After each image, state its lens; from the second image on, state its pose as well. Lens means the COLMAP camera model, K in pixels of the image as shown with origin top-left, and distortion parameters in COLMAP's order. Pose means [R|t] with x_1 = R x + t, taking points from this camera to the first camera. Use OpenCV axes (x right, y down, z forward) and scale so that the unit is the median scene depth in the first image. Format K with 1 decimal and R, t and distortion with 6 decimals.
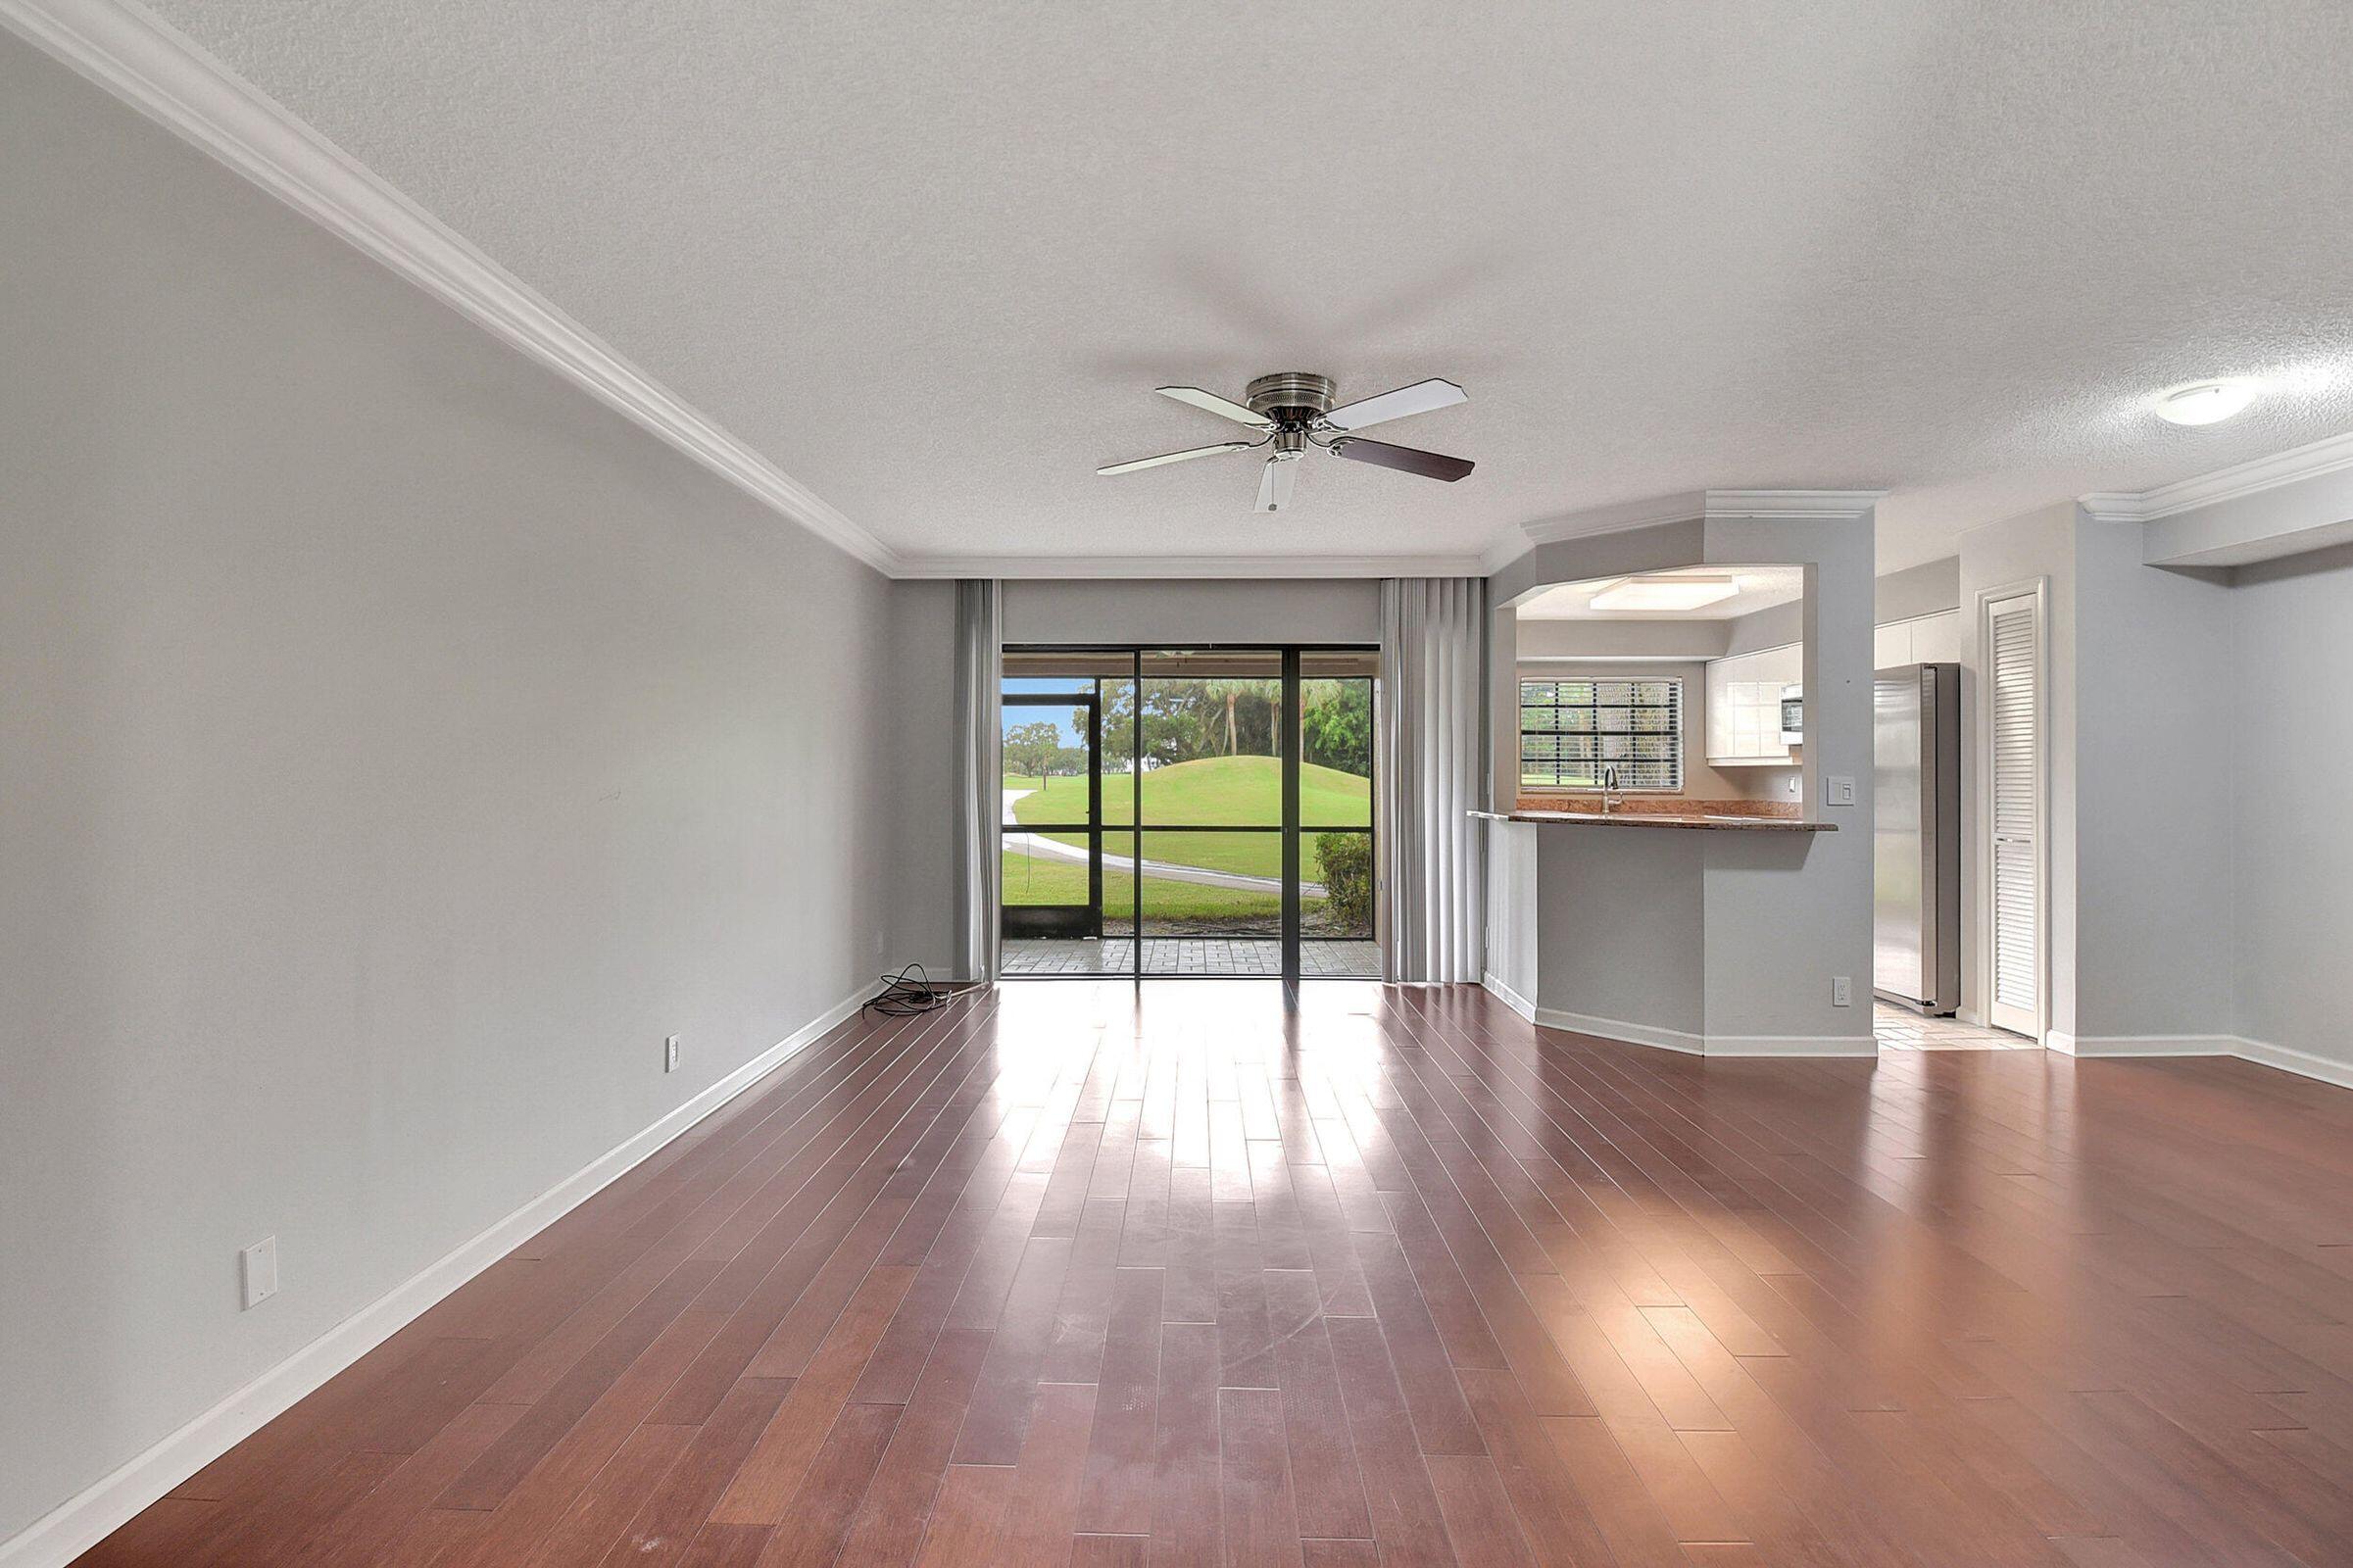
lens RADIAL K [[1079.5, 0, 1168.3], [0, 1079.5, 769.9], [0, 0, 1]] dist [0.020542, -0.027678]
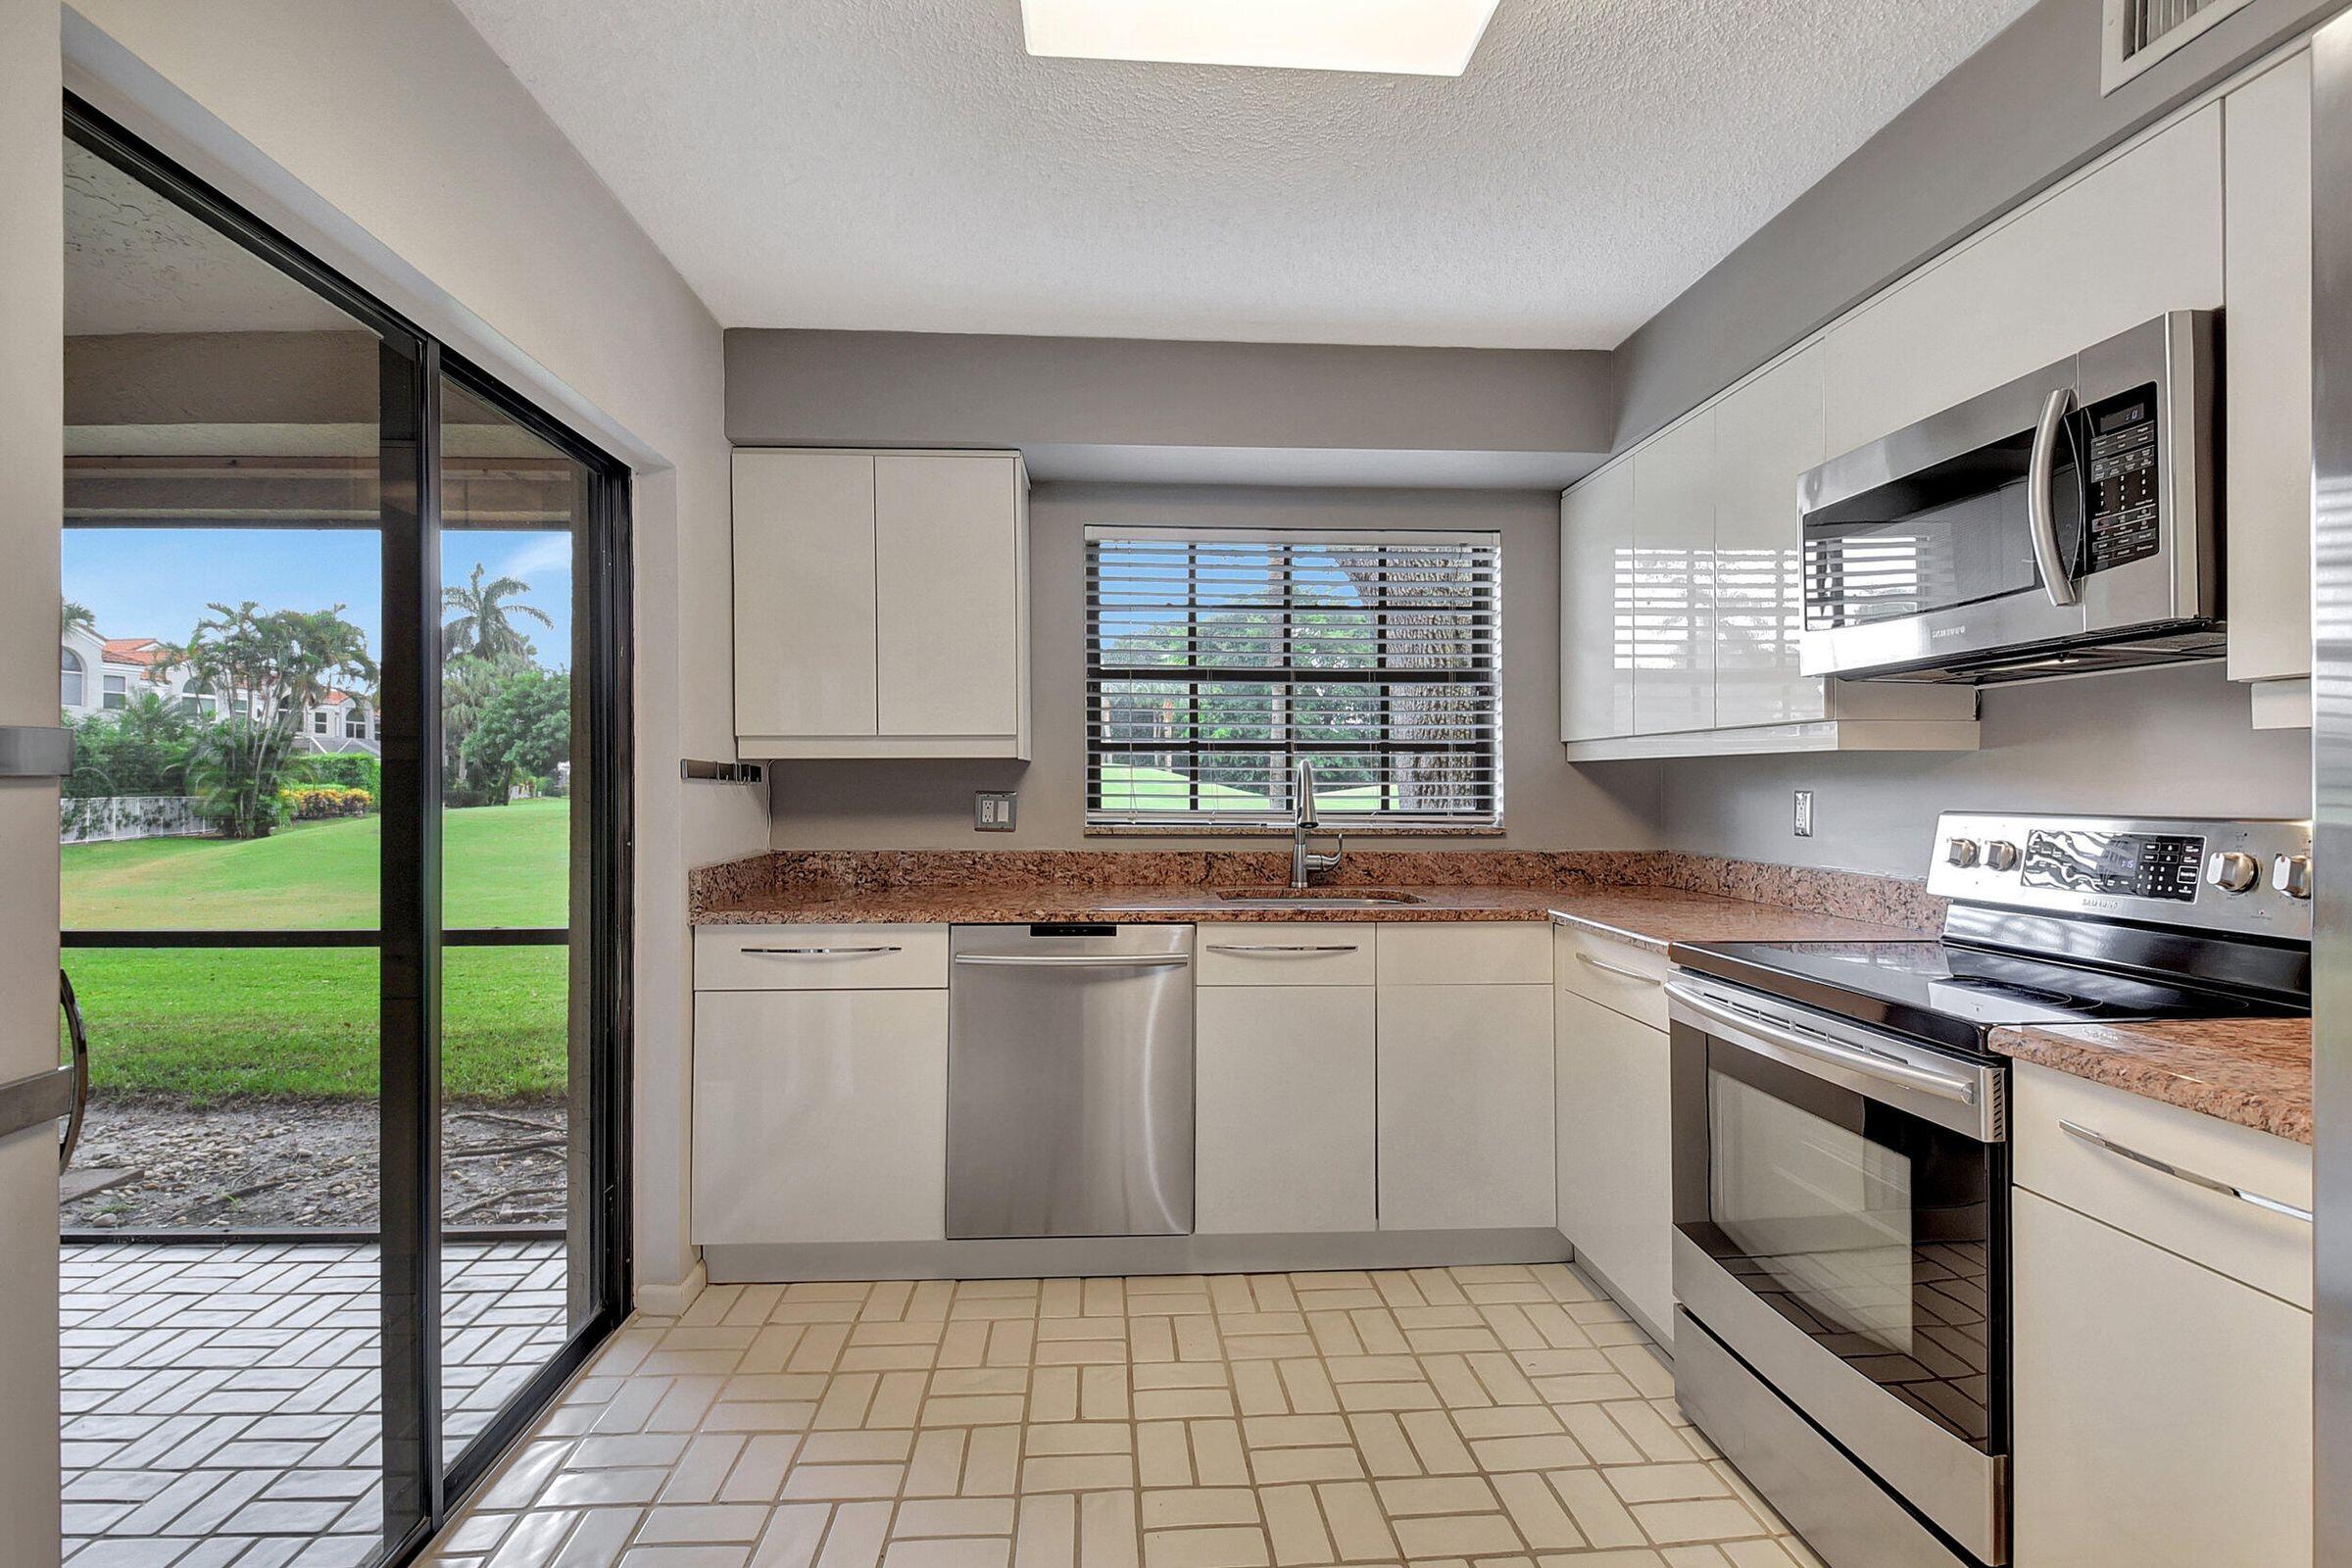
lens RADIAL K [[1079.1, 0, 1167.8], [0, 1079.1, 769.9], [0, 0, 1]] dist [0.020542, -0.027678]
pose [[0.995508, 0.000085, 0.094679, 0.437436], [0.000895, 0.999946, -0.010311, 0.004322], [-0.094675, 0.010350, 0.995454, 0.860982]]
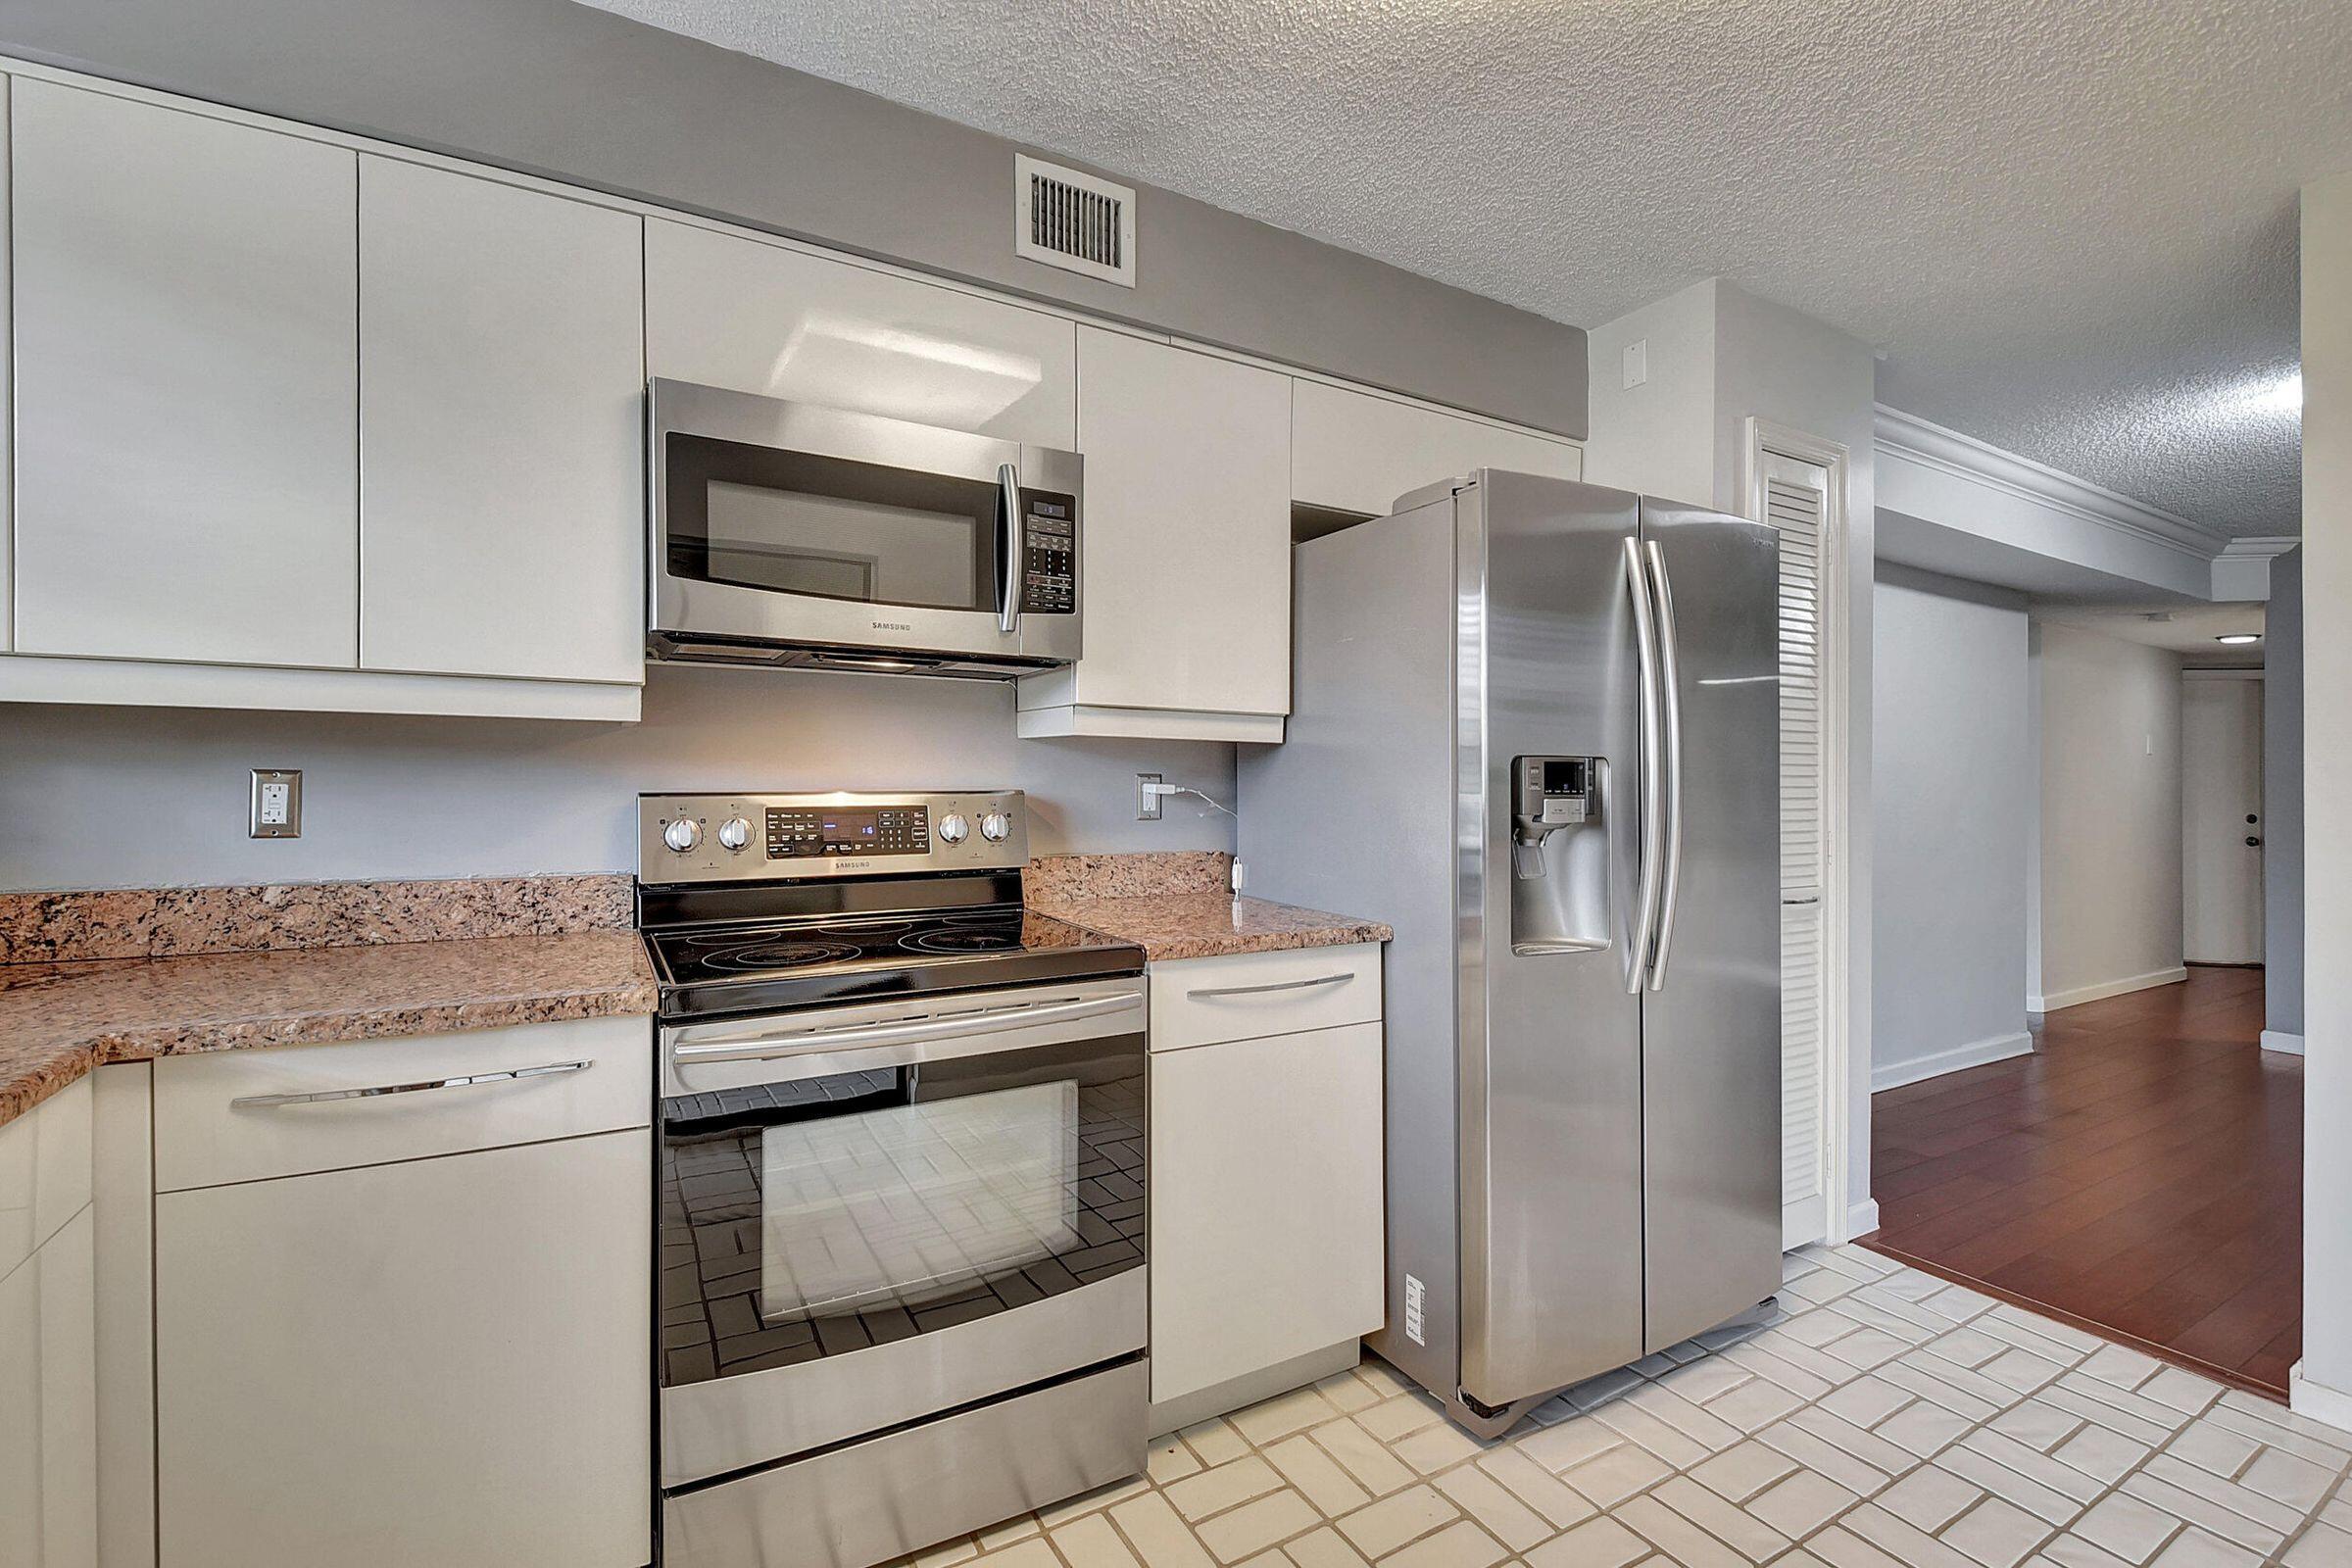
lens RADIAL K [[1063.1, 0, 1172.6], [0, 1063.1, 770.2], [0, 0, 1]] dist [0.028716, -0.036890]
pose [[-0.535360, -0.010809, 0.844555, 0.370062], [-0.016489, 0.999861, 0.002345, 0.004216], [-0.844463, -0.012671, -0.535464, 1.211054]]
